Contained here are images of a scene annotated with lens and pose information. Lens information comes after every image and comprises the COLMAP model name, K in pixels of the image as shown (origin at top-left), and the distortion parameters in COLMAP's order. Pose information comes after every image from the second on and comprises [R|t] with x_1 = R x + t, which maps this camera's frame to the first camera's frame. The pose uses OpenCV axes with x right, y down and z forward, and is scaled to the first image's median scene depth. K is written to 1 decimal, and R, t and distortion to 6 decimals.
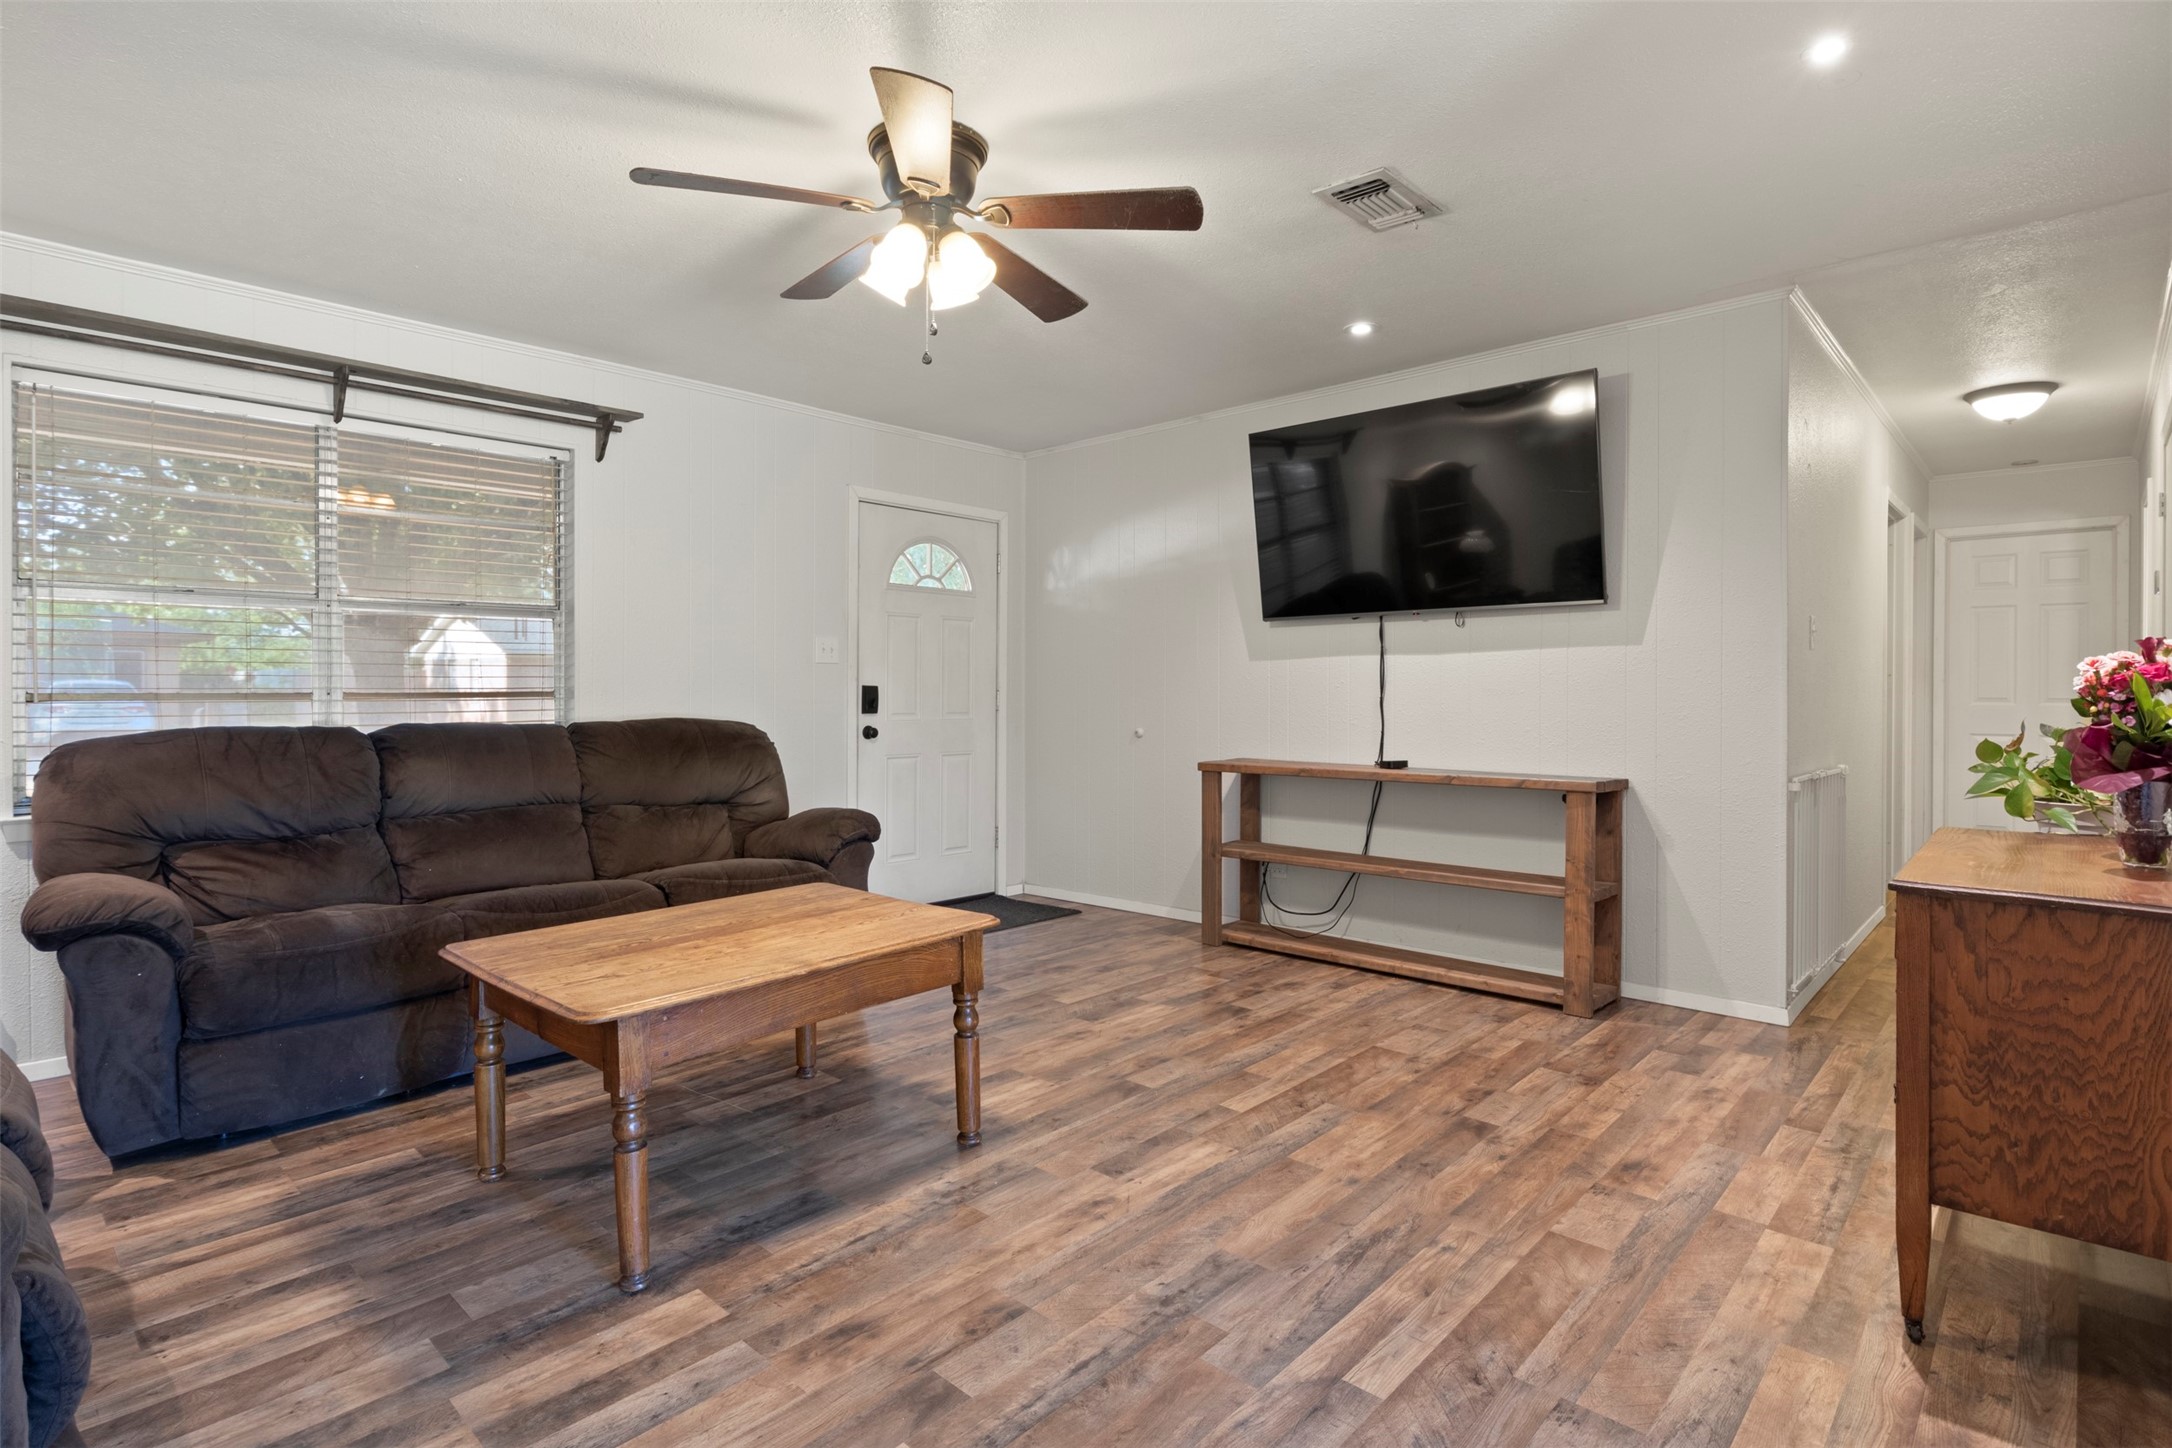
lens RADIAL K [[1080.0, 0, 1077.6], [0, 1080.0, 679.8], [0, 0, 1]] dist [-0.007327, -0.000156]
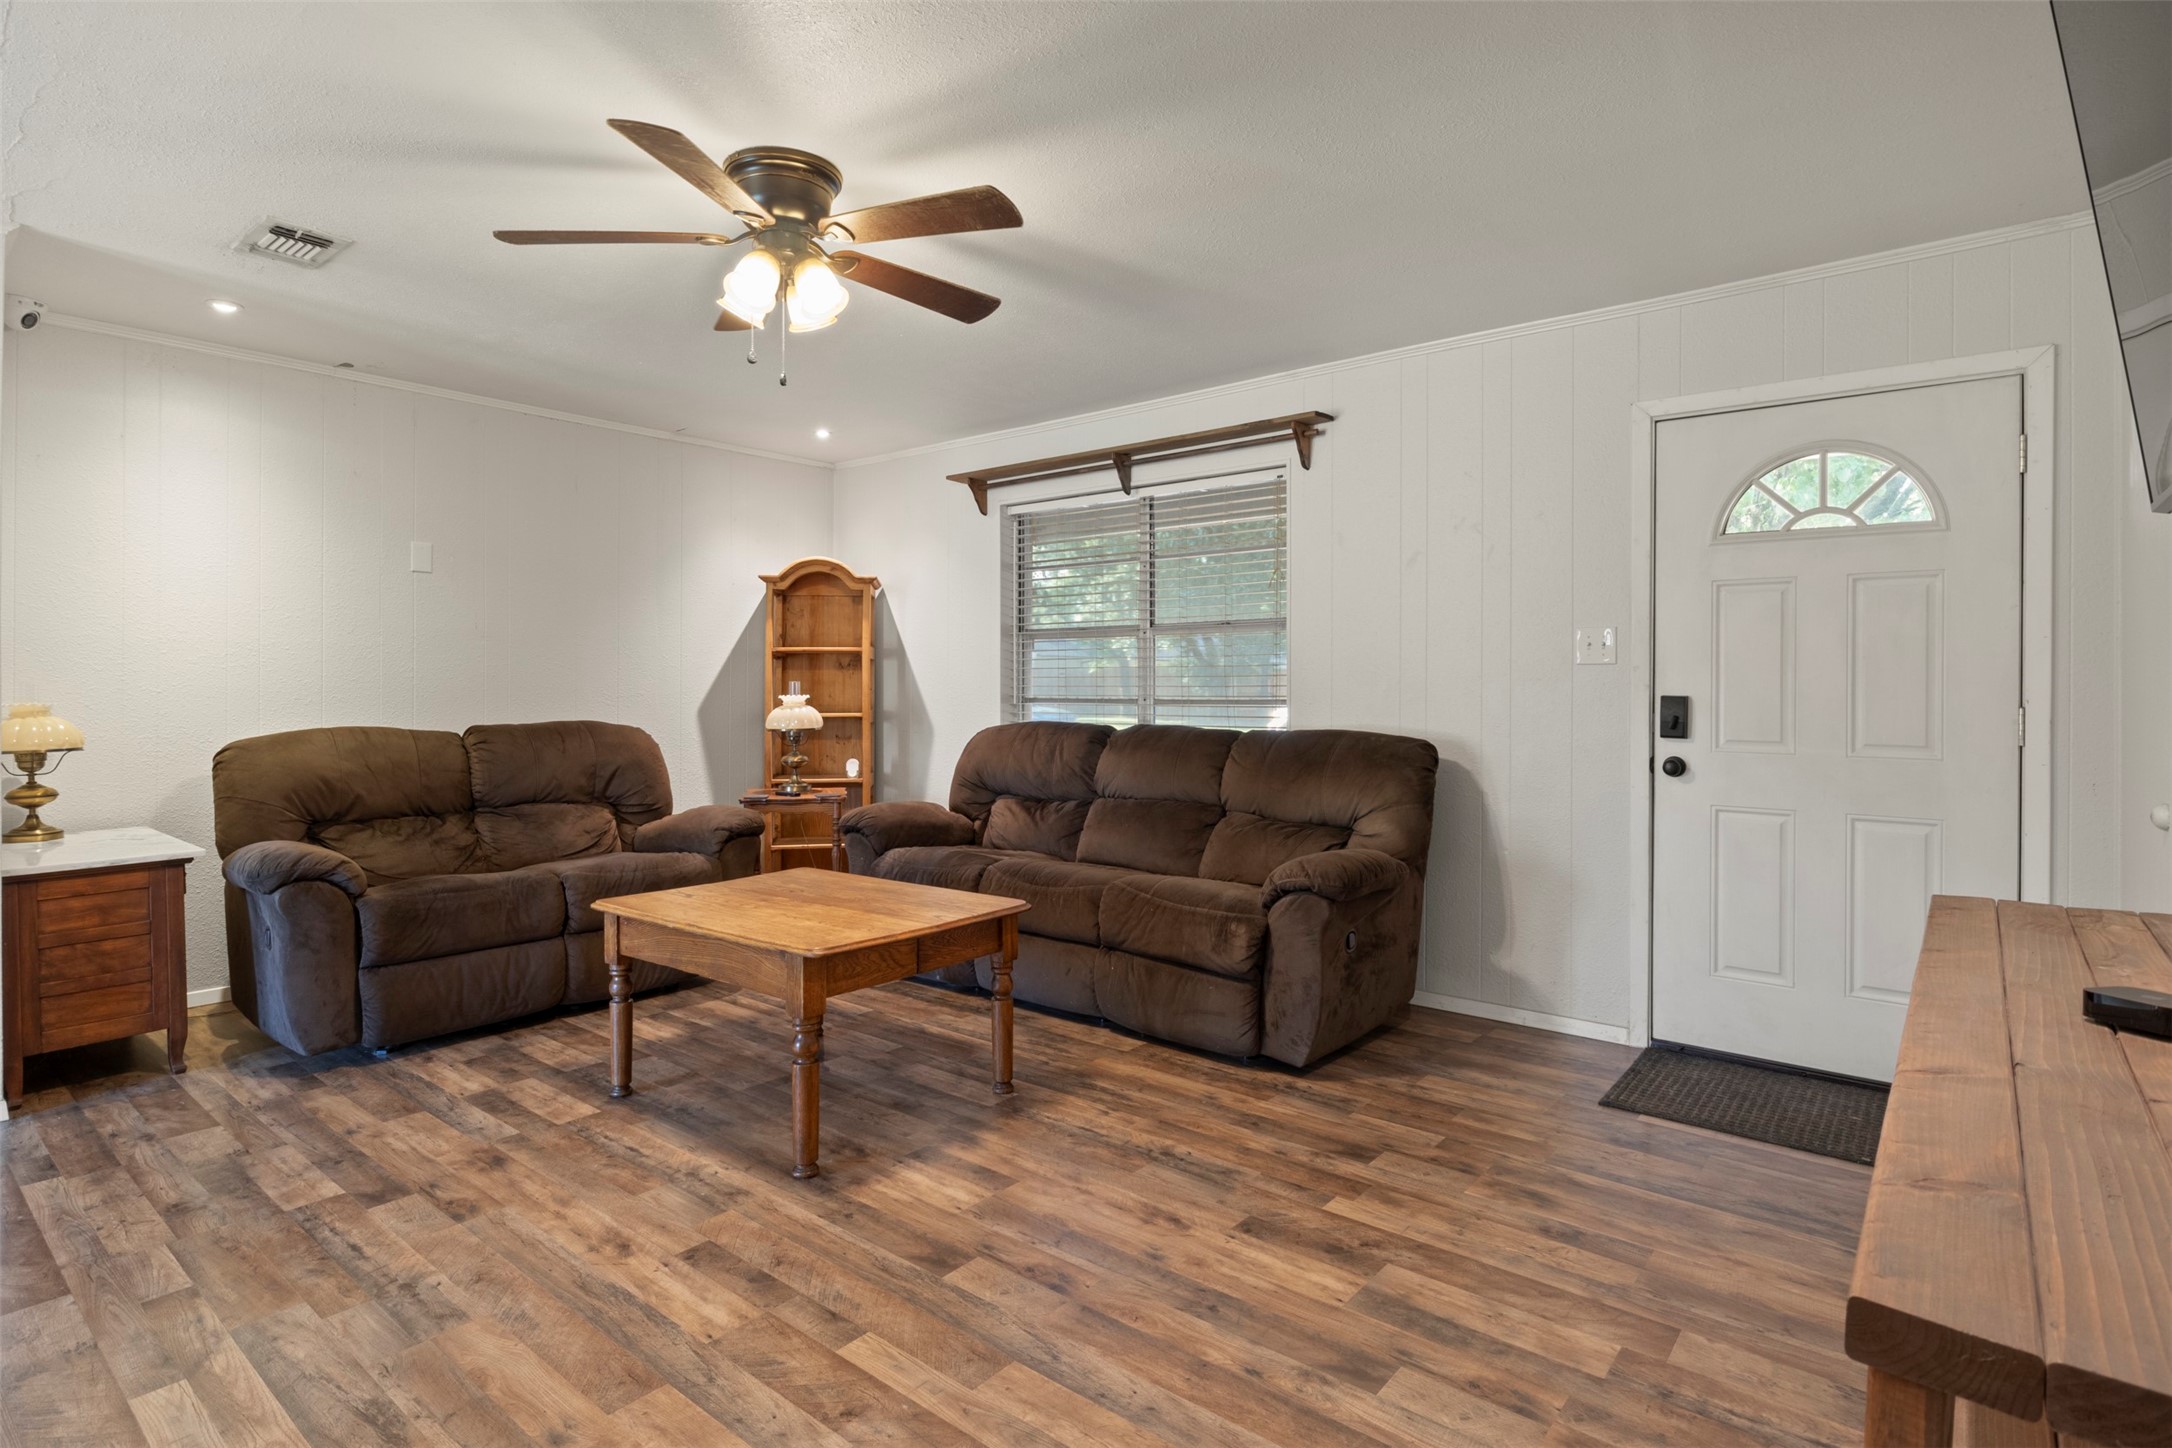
lens RADIAL K [[1080.0, 0, 1077.6], [0, 1080.0, 679.8], [0, 0, 1]] dist [-0.007327, -0.000156]
pose [[0.065764, -0.006950, -0.997811, 0.876287], [0.005792, 0.999962, -0.006583, -0.004555], [0.997818, -0.005347, 0.065802, 1.180843]]
